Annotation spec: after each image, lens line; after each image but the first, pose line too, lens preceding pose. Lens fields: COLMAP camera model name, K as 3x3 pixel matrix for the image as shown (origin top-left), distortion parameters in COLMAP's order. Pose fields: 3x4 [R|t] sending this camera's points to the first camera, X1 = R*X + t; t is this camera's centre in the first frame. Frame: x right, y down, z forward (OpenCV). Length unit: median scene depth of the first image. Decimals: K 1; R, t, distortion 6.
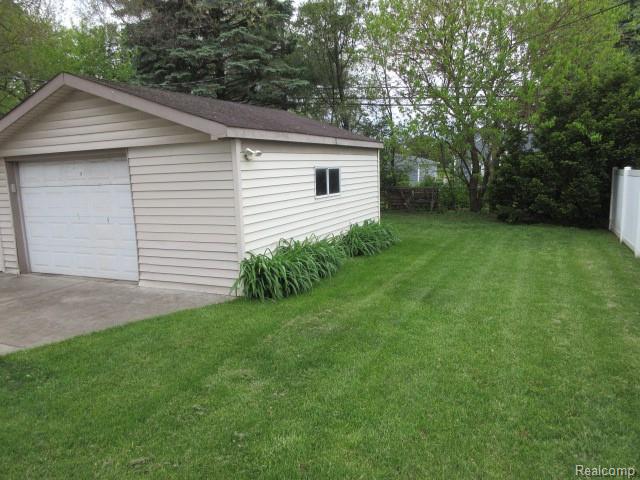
lens RADIAL K [[473.4, 0, 320.0], [0, 473.4, 240.0], [0, 0, 1]] dist [-0.010676, 0.008011]
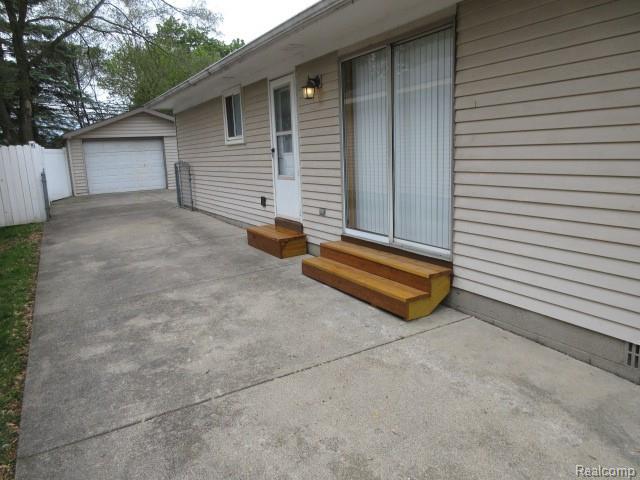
lens RADIAL K [[473.4, 0, 320.0], [0, 473.4, 240.0], [0, 0, 1]] dist [-0.010676, 0.008011]
pose [[0.573062, -0.140393, 0.807397, -1.967077], [0.147591, 0.986788, 0.066832, 0.309778], [-0.806112, 0.080866, 0.586211, -1.136873]]
